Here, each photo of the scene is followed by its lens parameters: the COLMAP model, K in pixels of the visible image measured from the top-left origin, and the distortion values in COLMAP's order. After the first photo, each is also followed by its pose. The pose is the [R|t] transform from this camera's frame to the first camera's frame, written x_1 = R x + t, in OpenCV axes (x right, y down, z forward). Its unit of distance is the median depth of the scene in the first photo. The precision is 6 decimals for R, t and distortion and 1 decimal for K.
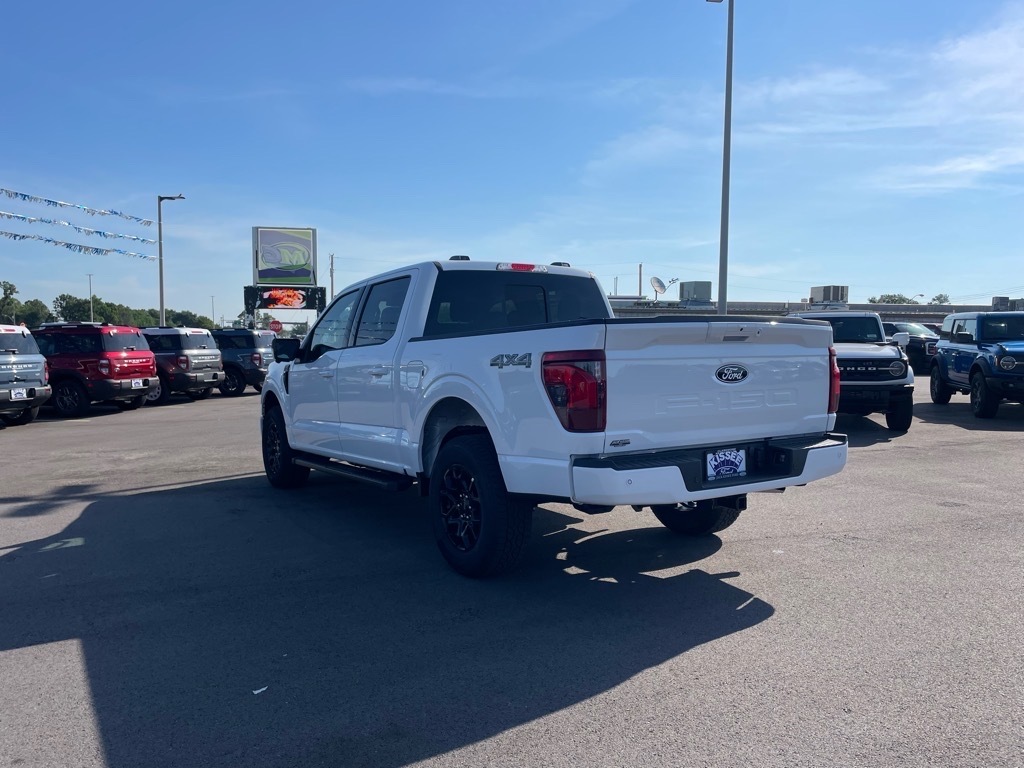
lens RADIAL K [[783.2, 0, 515.8], [0, 783.2, 382.0], [0, 0, 1]] dist [0.105094, -0.170738]
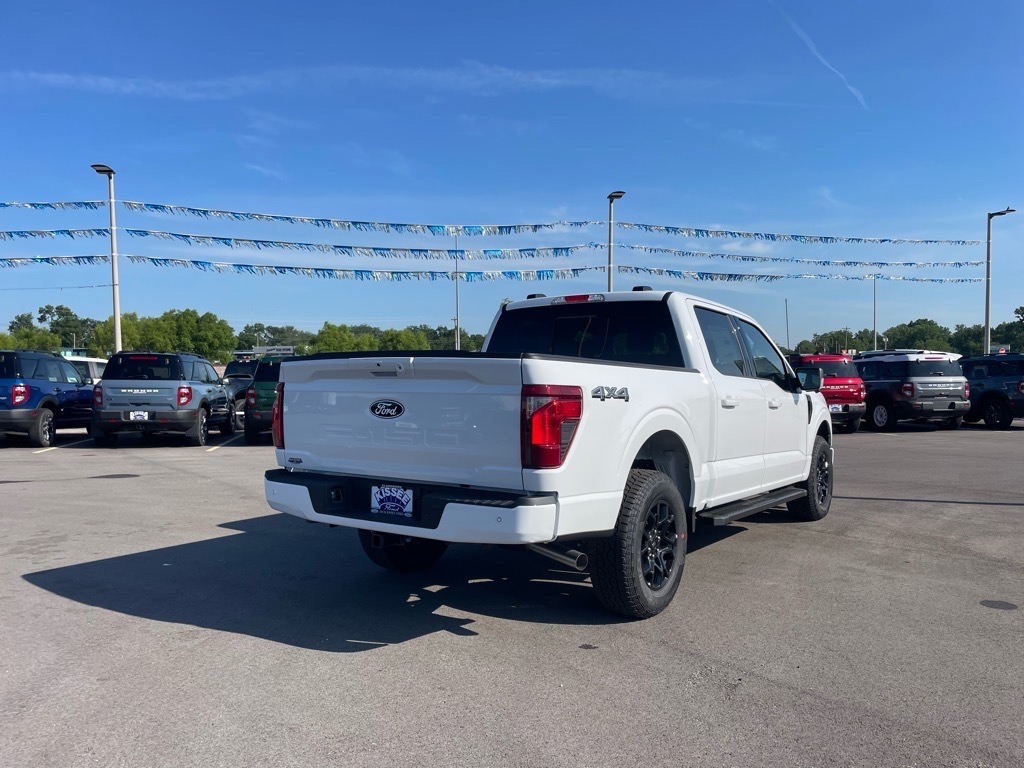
lens RADIAL K [[783.2, 0, 515.8], [0, 783.2, 382.0], [0, 0, 1]] dist [0.105094, -0.170738]
pose [[0.367805, 0.013953, -0.929798, 1.148867], [-0.042190, 0.999108, -0.001696, -0.045557], [0.928945, 0.039852, 0.368066, 0.719964]]
